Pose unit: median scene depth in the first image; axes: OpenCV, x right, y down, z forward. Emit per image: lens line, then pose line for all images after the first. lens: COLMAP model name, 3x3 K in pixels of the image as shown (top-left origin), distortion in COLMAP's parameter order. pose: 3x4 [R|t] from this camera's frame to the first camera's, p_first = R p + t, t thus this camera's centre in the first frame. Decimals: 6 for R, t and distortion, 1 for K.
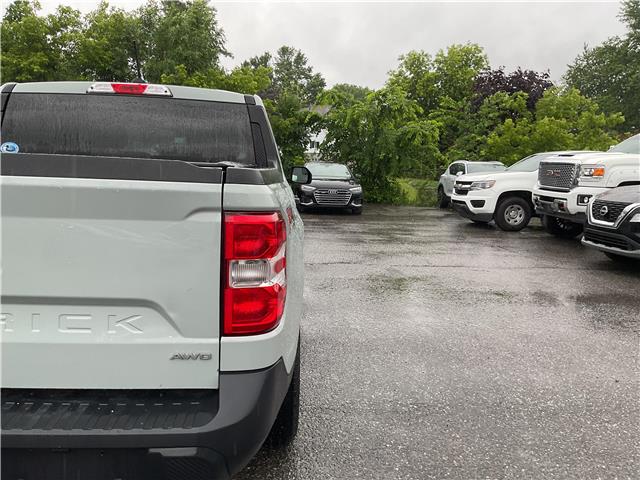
lens RADIAL K [[525.8, 0, 320.0], [0, 525.8, 240.0], [0, 0, 1]] dist [0.052821, -0.096743]
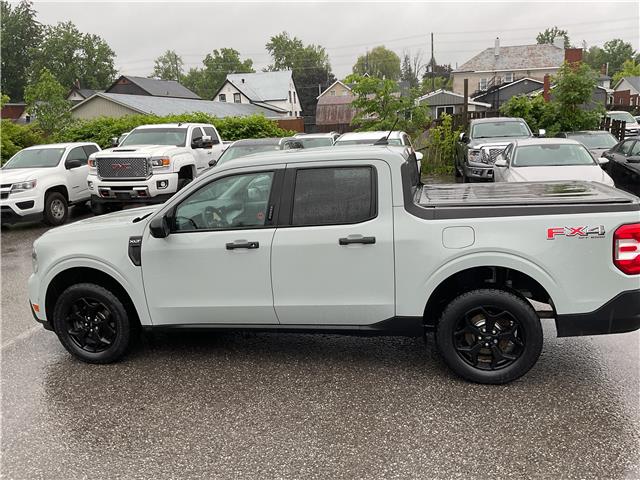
lens RADIAL K [[525.8, 0, 320.0], [0, 525.8, 240.0], [0, 0, 1]] dist [0.052821, -0.096743]
pose [[0.286895, -0.243329, 0.926543, -0.462960], [0.193330, 0.962008, 0.192779, -0.088856], [-0.938251, 0.123821, 0.323038, 0.175682]]
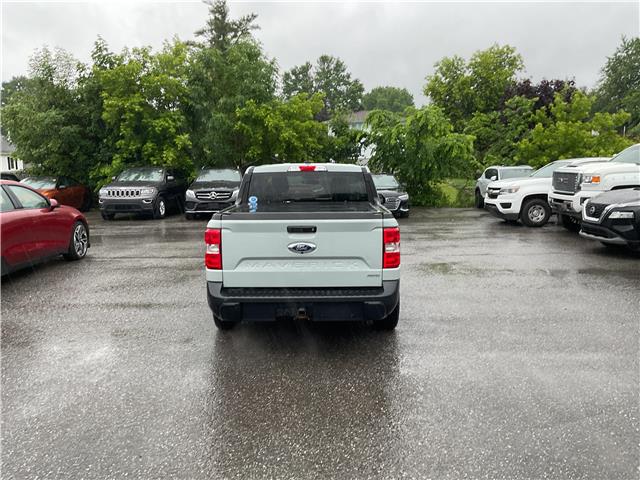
lens RADIAL K [[525.8, 0, 320.0], [0, 525.8, 240.0], [0, 0, 1]] dist [0.052821, -0.096743]
pose [[0.996309, -0.034860, -0.078439, -0.037281], [0.034568, 0.999389, -0.005069, 0.002440], [0.078568, 0.002339, 0.996906, -0.254060]]
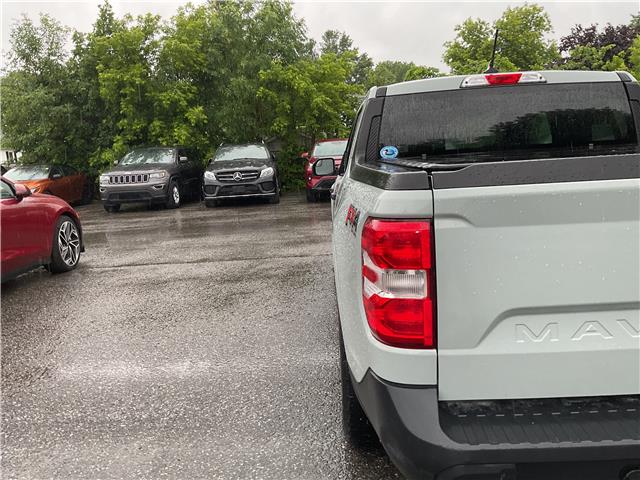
lens RADIAL K [[525.8, 0, 320.0], [0, 525.8, 240.0], [0, 0, 1]] dist [0.052821, -0.096743]
pose [[0.992311, -0.078071, -0.096042, -0.150082], [0.080844, 0.996405, 0.025325, -0.009923], [0.093720, -0.032895, 0.995055, -0.003909]]
